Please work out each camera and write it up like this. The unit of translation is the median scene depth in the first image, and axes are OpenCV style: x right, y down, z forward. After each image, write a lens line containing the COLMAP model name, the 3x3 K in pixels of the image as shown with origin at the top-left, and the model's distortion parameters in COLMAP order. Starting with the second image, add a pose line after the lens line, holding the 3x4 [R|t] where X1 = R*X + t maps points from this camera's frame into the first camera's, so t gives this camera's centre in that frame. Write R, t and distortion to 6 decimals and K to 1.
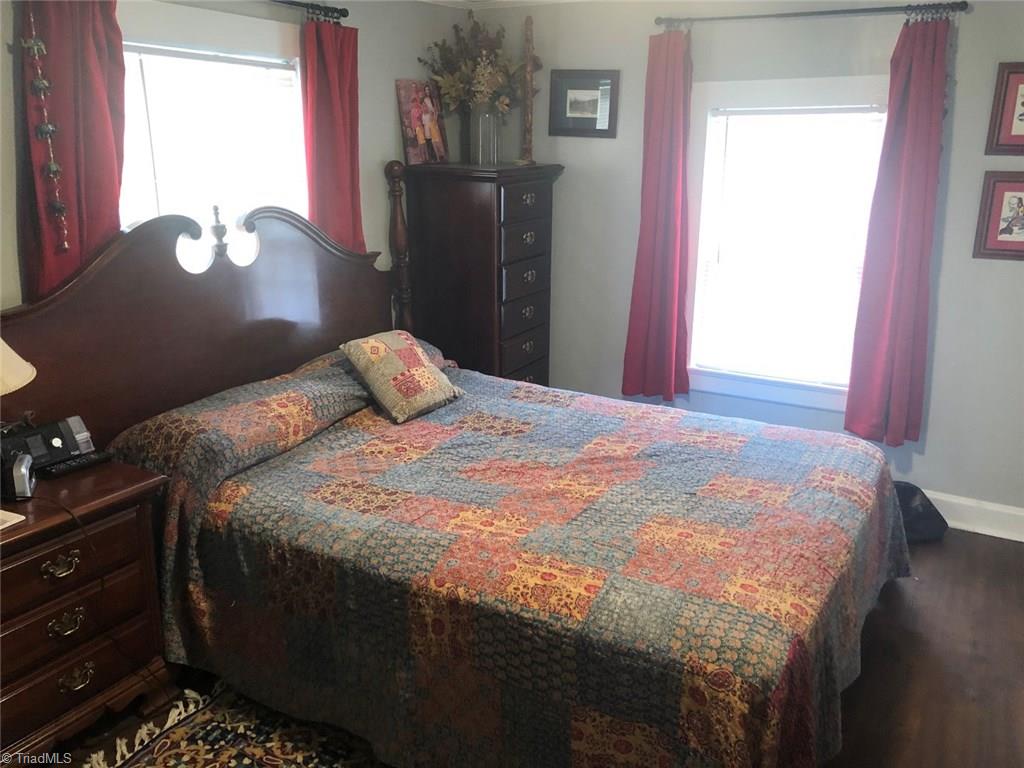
lens RADIAL K [[850.4, 0, 511.0], [0, 850.4, 382.2], [0, 0, 1]] dist [0.016128, -0.005516]
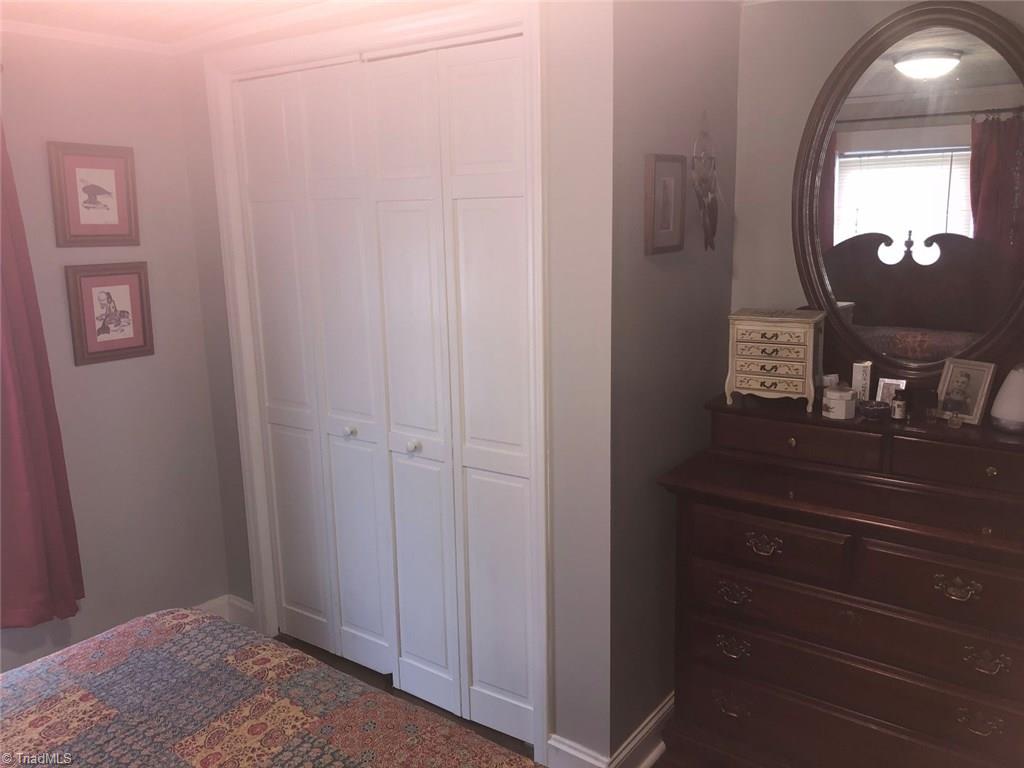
lens RADIAL K [[850.4, 0, 509.2], [0, 850.4, 380.8], [0, 0, 1]] dist [0.016128, -0.005516]
pose [[0.104910, -0.200236, 0.974115, -0.261463], [0.285753, 0.944282, 0.163329, -0.161761], [-0.952544, 0.261221, 0.156282, 0.508346]]
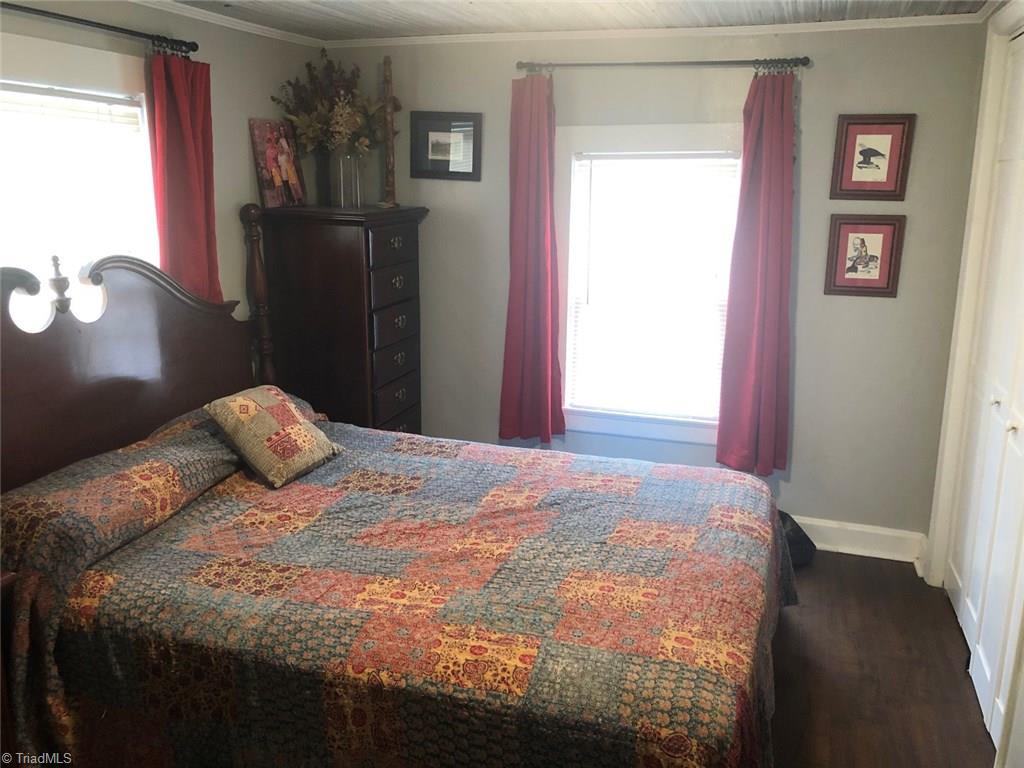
lens RADIAL K [[850.4, 0, 511.6], [0, 850.4, 385.8], [0, 0, 1]] dist [0.016128, -0.005516]
pose [[0.979288, -0.043822, 0.197673, -0.061734], [0.051117, 0.998181, -0.031950, -0.019661], [-0.195914, 0.041393, 0.979747, 0.042299]]
